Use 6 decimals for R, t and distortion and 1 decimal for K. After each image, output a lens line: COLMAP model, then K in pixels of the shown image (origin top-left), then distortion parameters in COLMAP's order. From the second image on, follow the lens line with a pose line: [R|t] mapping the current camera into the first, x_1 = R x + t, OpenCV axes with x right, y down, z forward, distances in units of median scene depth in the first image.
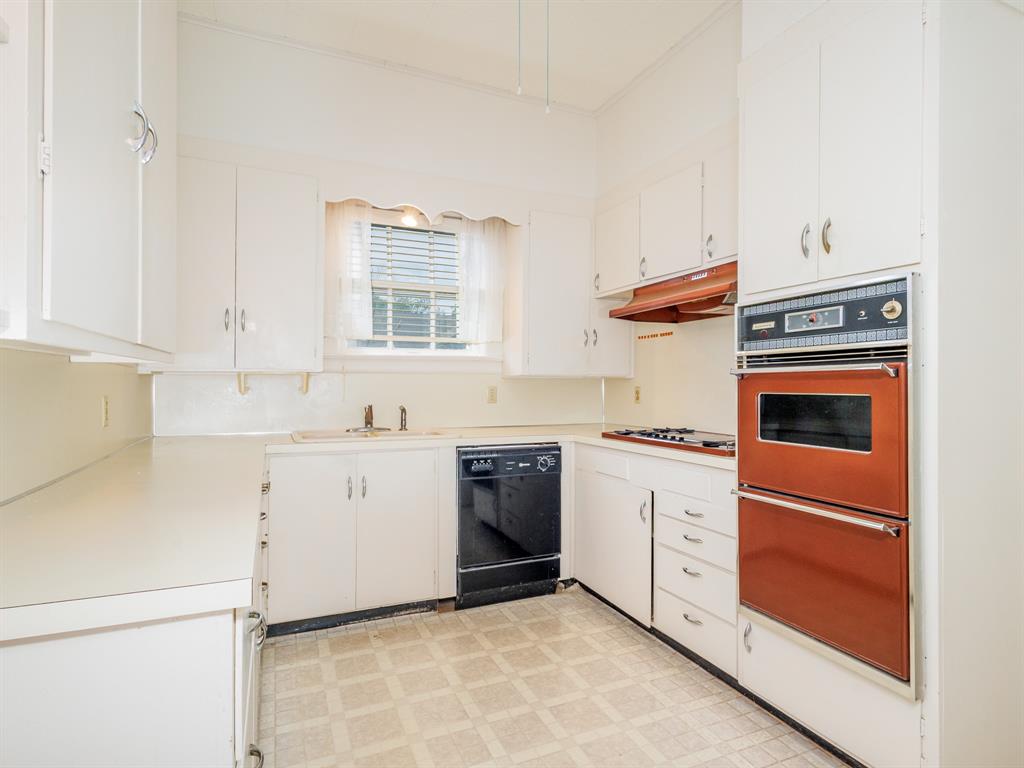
lens RADIAL K [[532.7, 0, 504.0], [0, 532.7, 383.4], [0, 0, 1]] dist [0.003327, -0.000279]
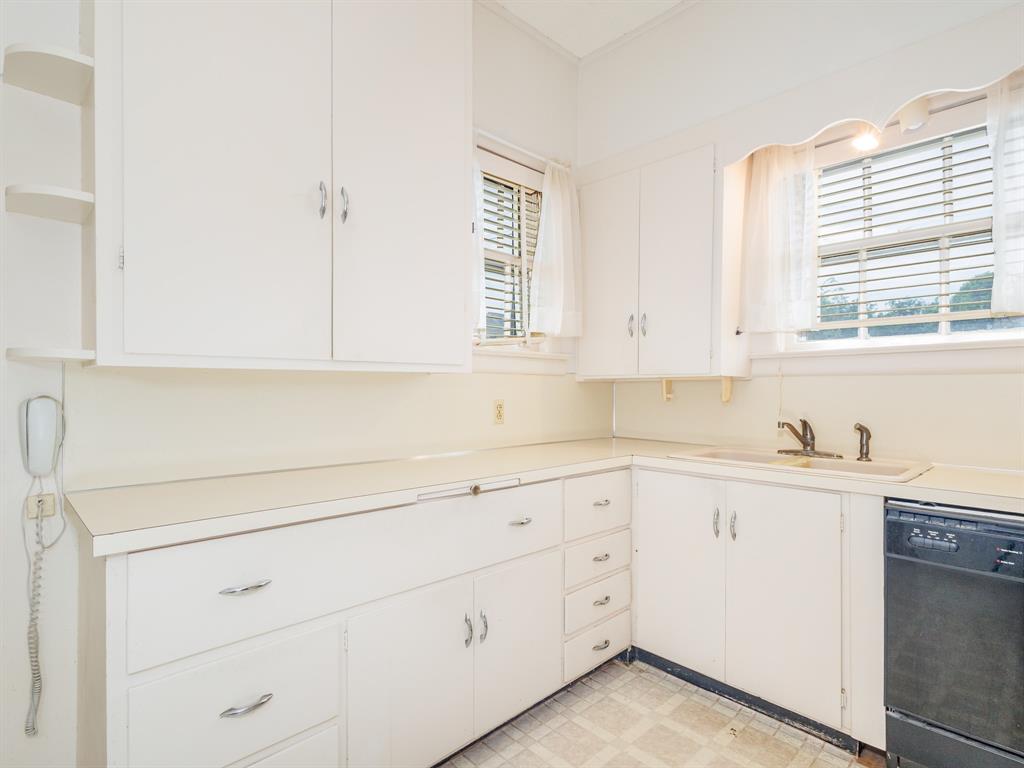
lens RADIAL K [[532.7, 0, 508.9], [0, 532.7, 386.9], [0, 0, 1]] dist [0.003327, -0.000279]
pose [[0.359195, -0.005502, -0.933246, 0.313296], [0.000515, 0.999984, -0.005697, 0.000129], [0.933262, 0.001566, 0.359192, 0.401167]]
